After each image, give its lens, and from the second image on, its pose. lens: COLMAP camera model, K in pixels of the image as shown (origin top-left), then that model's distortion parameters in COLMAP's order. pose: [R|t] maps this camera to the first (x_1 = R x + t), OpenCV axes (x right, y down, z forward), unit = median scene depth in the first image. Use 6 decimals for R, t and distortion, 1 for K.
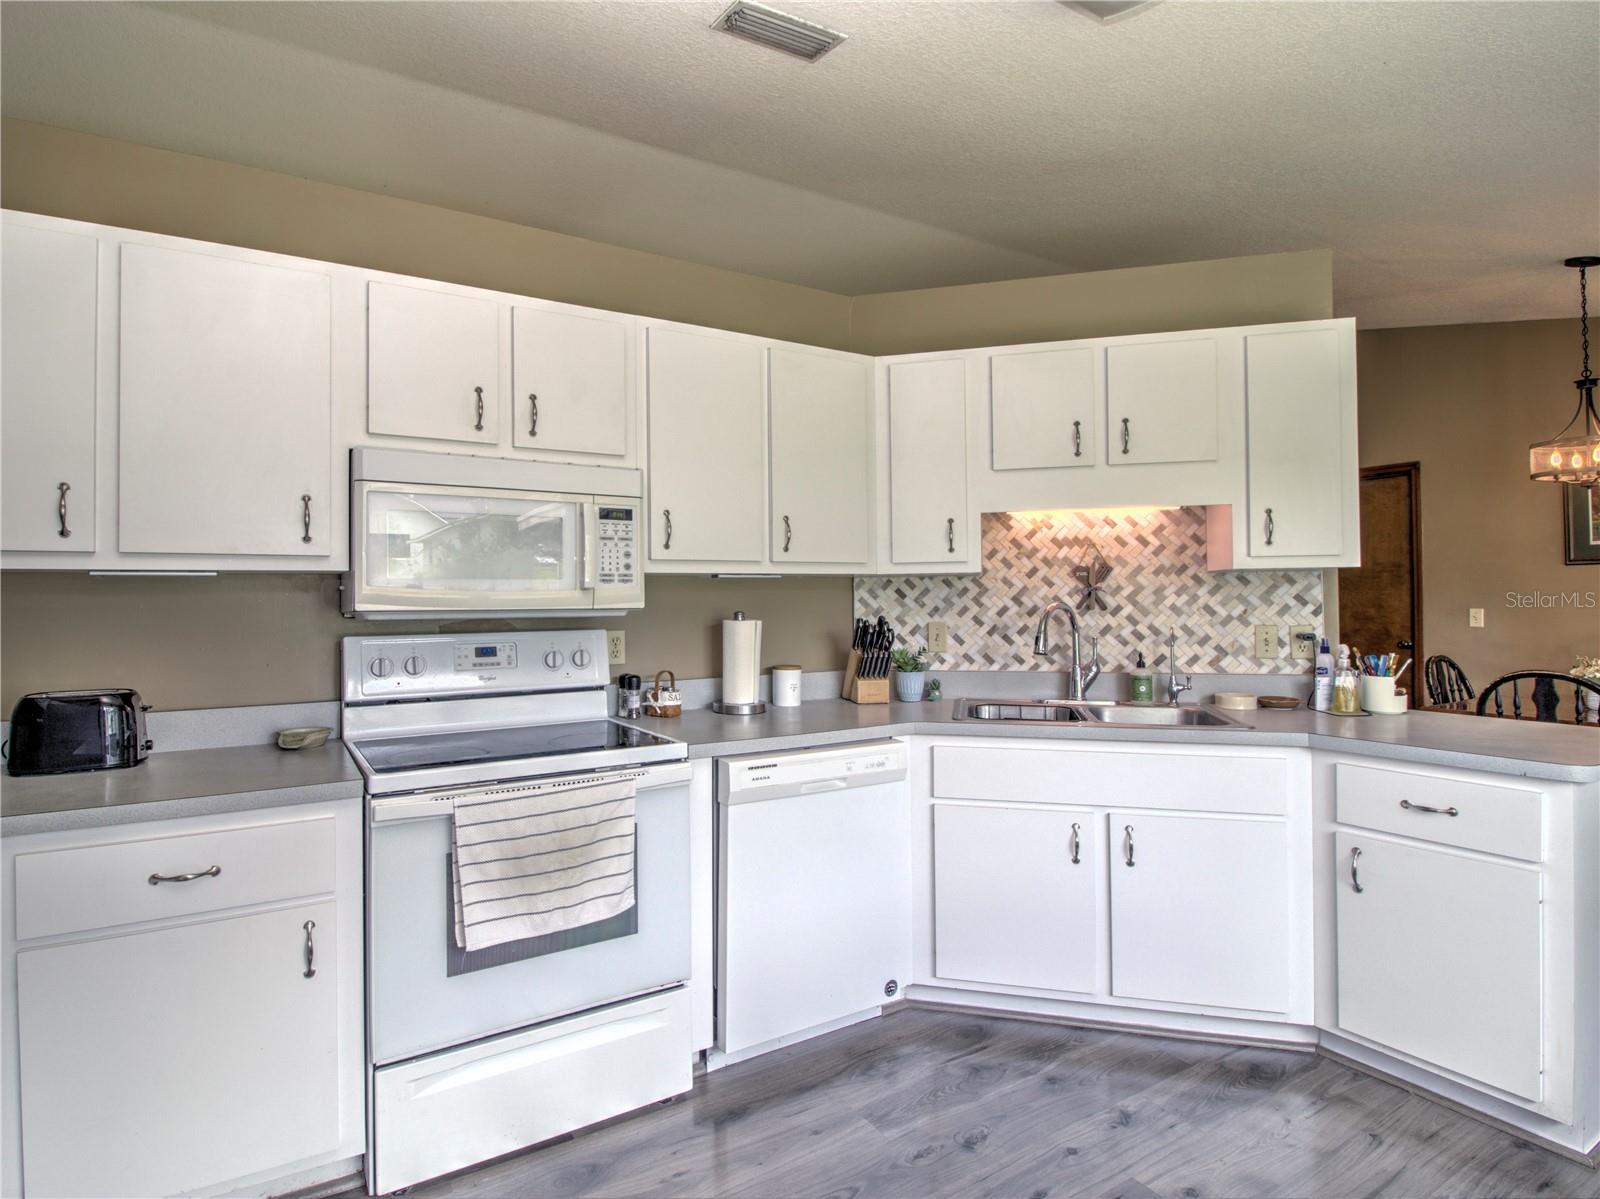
lens RADIAL K [[825.9, 0, 776.8], [0, 825.9, 588.8], [0, 0, 1]] dist [-0.001162, -0.000543]
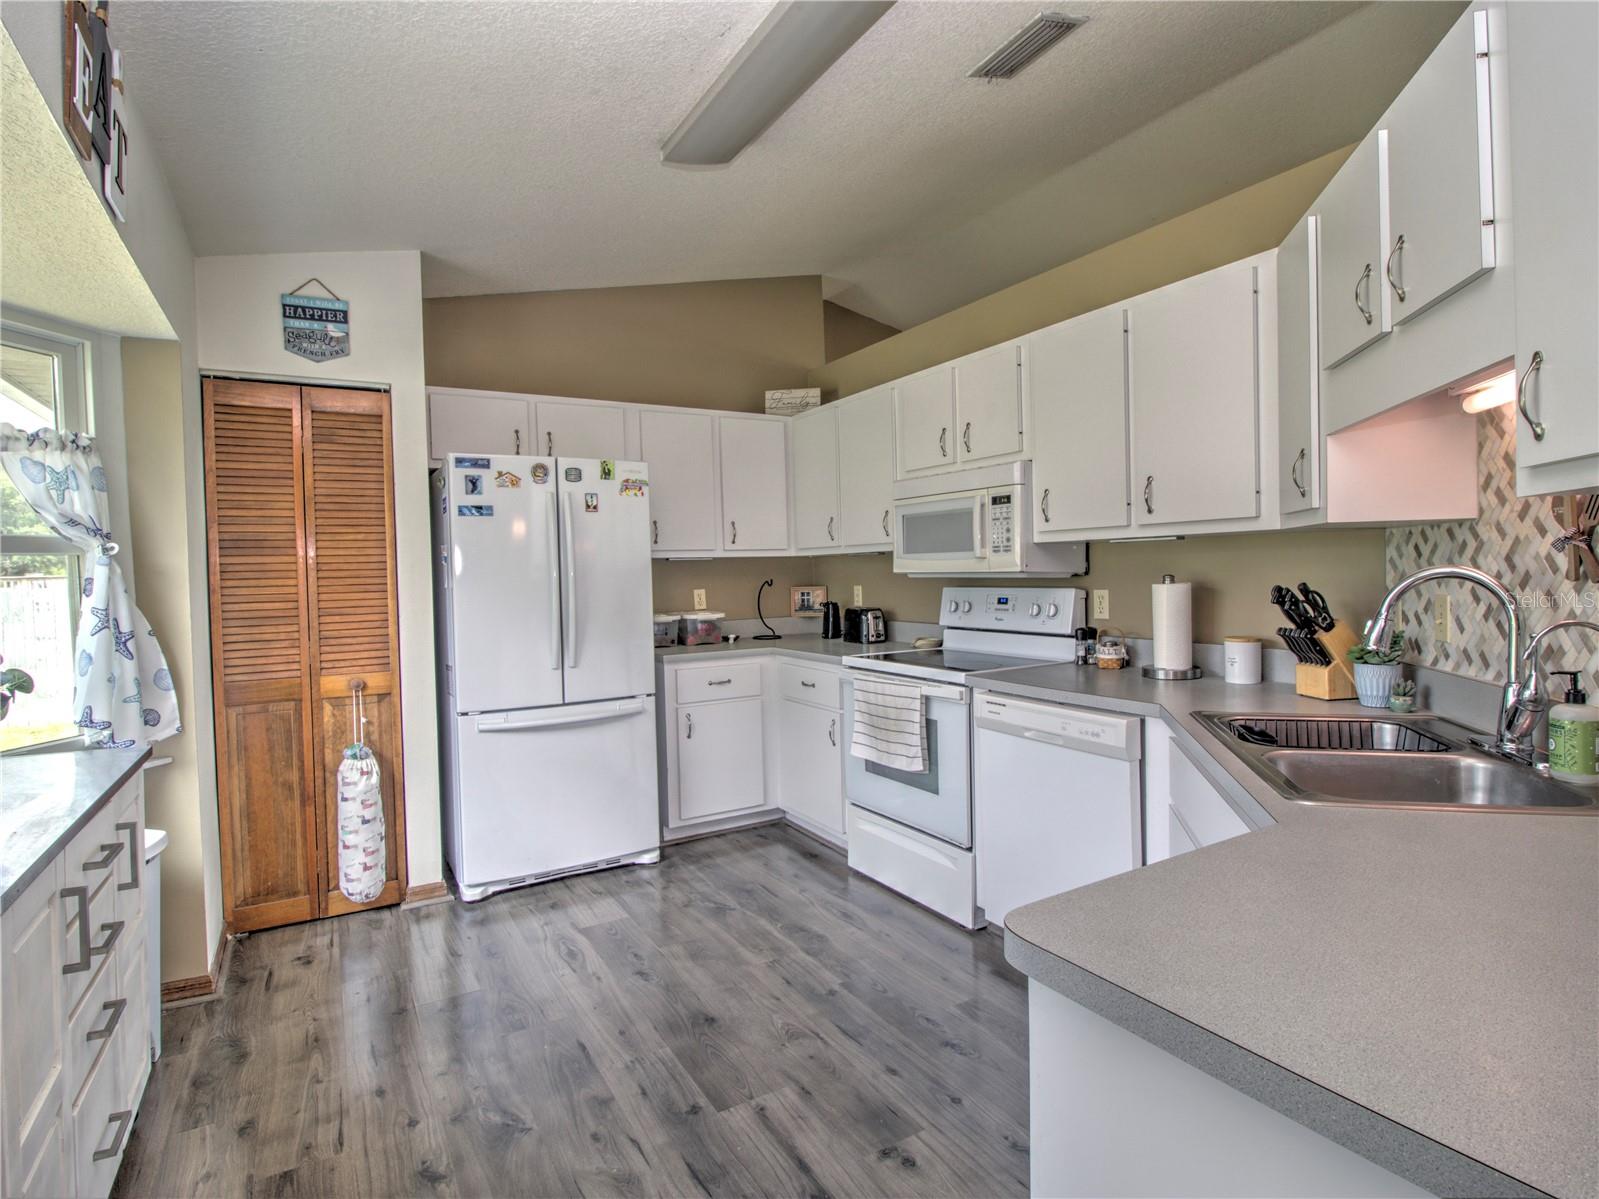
lens RADIAL K [[825.4, 0, 776.3], [0, 825.4, 588.8], [0, 0, 1]] dist [-0.001162, -0.000543]
pose [[-0.024074, 0.031952, -0.999199, 1.121228], [0.033081, 0.998967, 0.031148, -0.001978], [0.999163, -0.032305, -0.025106, 0.665895]]
